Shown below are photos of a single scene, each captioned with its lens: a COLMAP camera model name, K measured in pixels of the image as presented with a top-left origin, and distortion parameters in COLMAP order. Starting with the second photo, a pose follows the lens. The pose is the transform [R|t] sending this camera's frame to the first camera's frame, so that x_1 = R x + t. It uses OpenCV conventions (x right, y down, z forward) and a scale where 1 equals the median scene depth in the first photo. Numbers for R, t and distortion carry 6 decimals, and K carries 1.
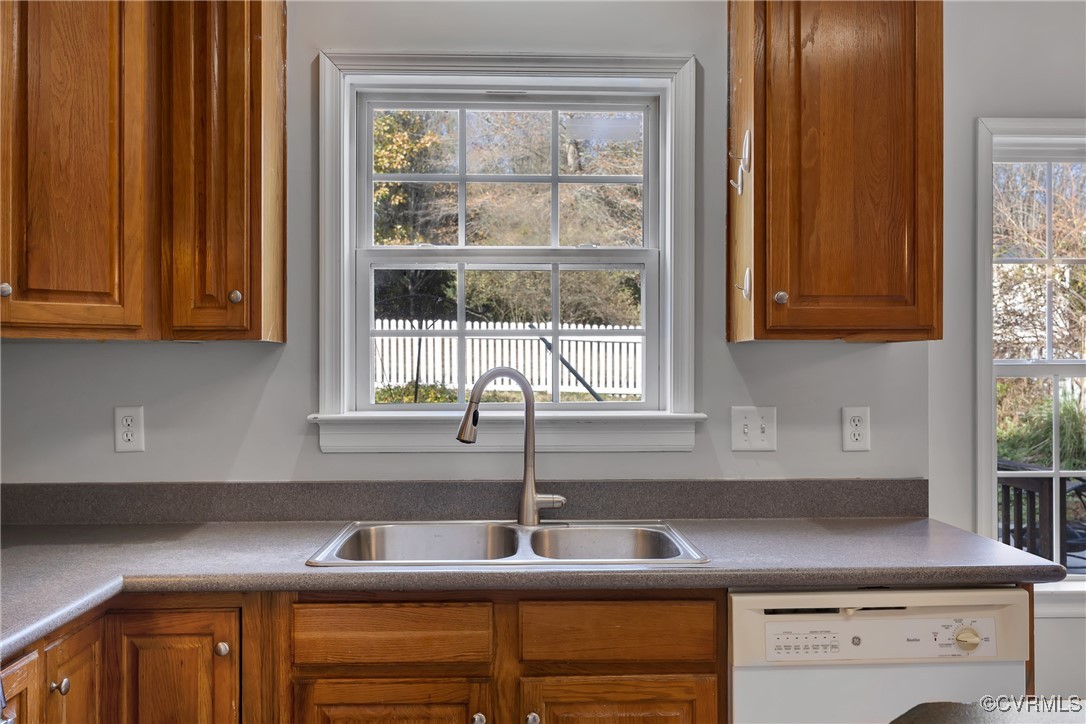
lens RADIAL K [[1038.3, 0, 544.2], [0, 1038.3, 360.0], [0, 0, 1]] dist [0.016420, 0.000000]
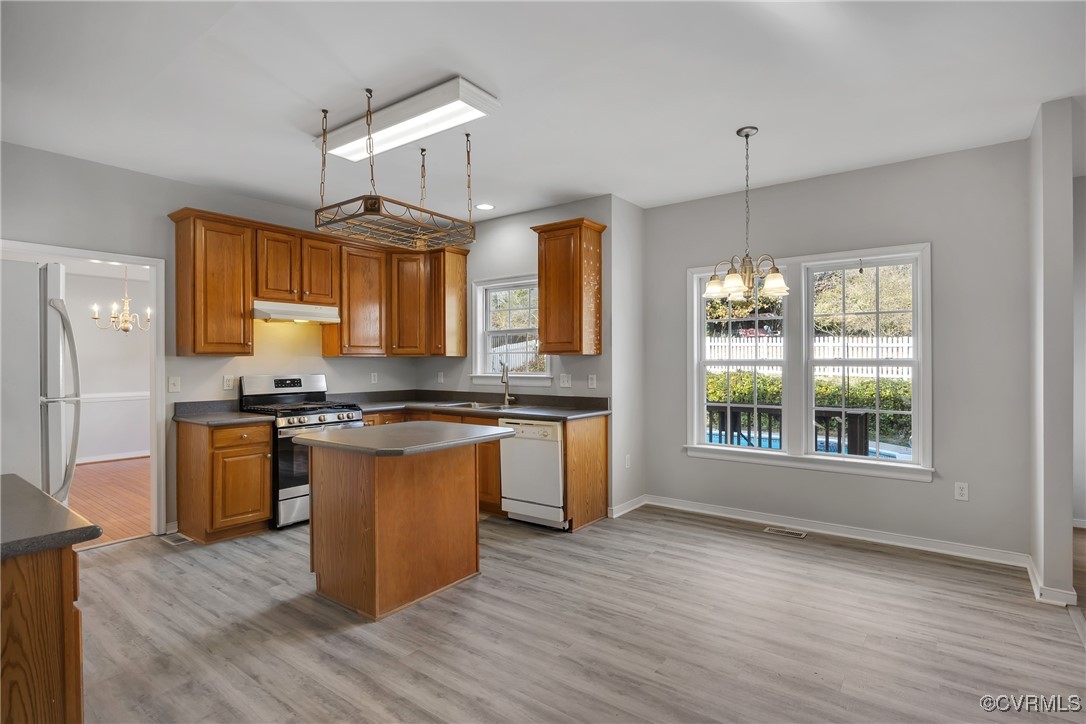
lens RADIAL K [[545.9, 0, 539.7], [0, 545.9, 360.4], [0, 0, 1]] dist [0.000587, -0.004015]
pose [[0.764847, -0.004948, -0.644193, 1.550272], [0.006962, 0.999976, 0.000585, -0.000866], [0.644174, -0.004932, 0.764863, -0.488317]]
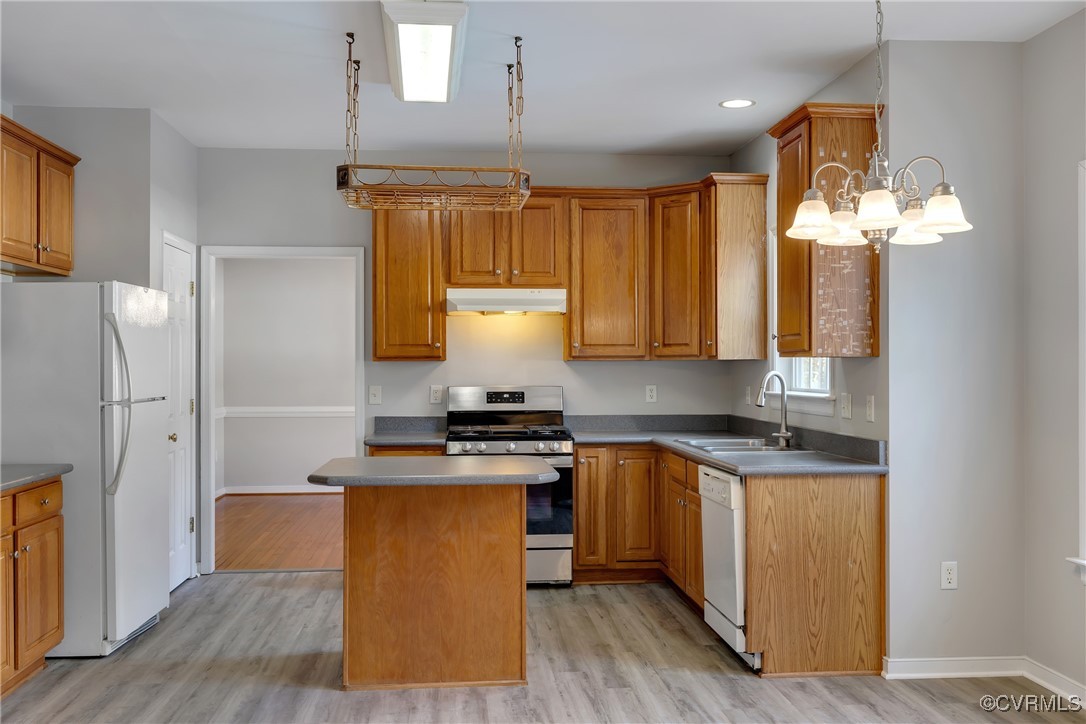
lens RADIAL K [[1038.3, 0, 535.8], [0, 1038.3, 361.5], [0, 0, 1]] dist [0.016420, 0.000000]
pose [[0.040657, -0.006017, -0.999155, 2.384676], [0.006709, 0.999961, -0.005748, -0.002483], [0.999151, -0.006470, 0.040696, 0.482096]]
